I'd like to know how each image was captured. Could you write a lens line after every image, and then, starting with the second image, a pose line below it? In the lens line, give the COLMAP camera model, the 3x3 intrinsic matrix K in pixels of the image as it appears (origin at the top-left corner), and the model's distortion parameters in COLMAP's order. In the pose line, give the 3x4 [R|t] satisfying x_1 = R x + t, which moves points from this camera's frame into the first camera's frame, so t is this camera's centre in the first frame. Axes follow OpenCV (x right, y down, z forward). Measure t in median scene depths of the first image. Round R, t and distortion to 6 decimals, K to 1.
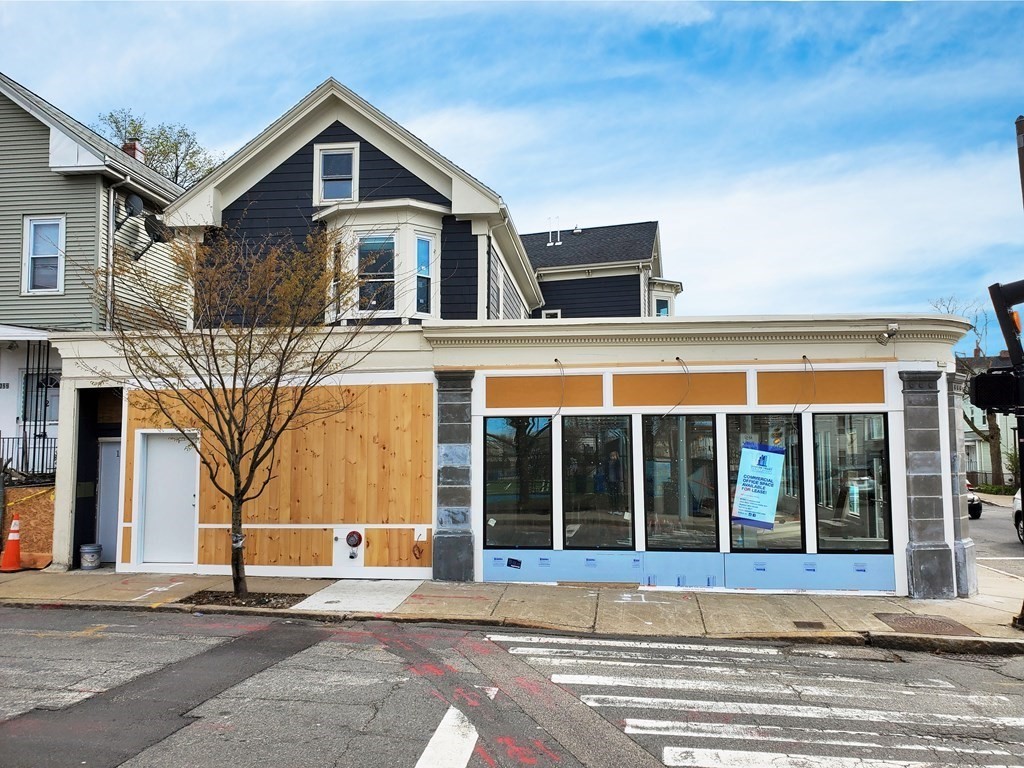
lens RADIAL K [[804.5, 0, 510.2], [0, 804.5, 382.5], [0, 0, 1]] dist [0.059371, -0.052621]
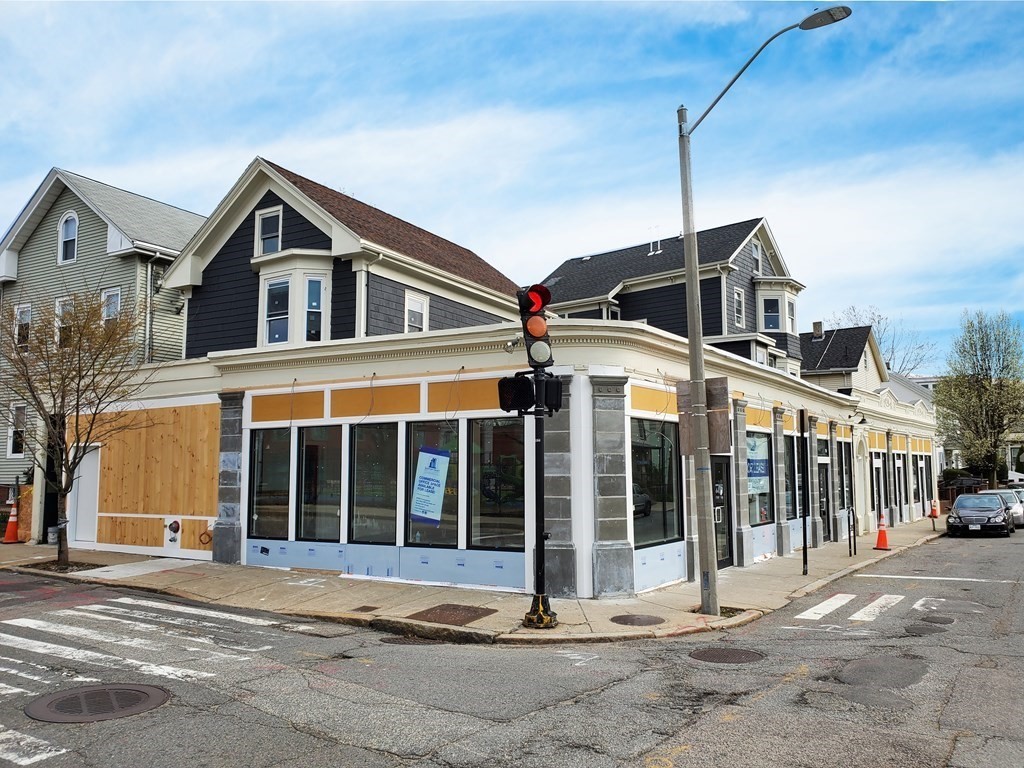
lens RADIAL K [[804.5, 0, 522.1], [0, 804.5, 379.9], [0, 0, 1]] dist [0.059371, -0.052621]
pose [[0.912814, -0.045210, -0.405864, 0.844107], [0.037604, 0.998936, -0.026700, 0.016475], [0.406640, 0.009110, 0.913543, 0.049554]]
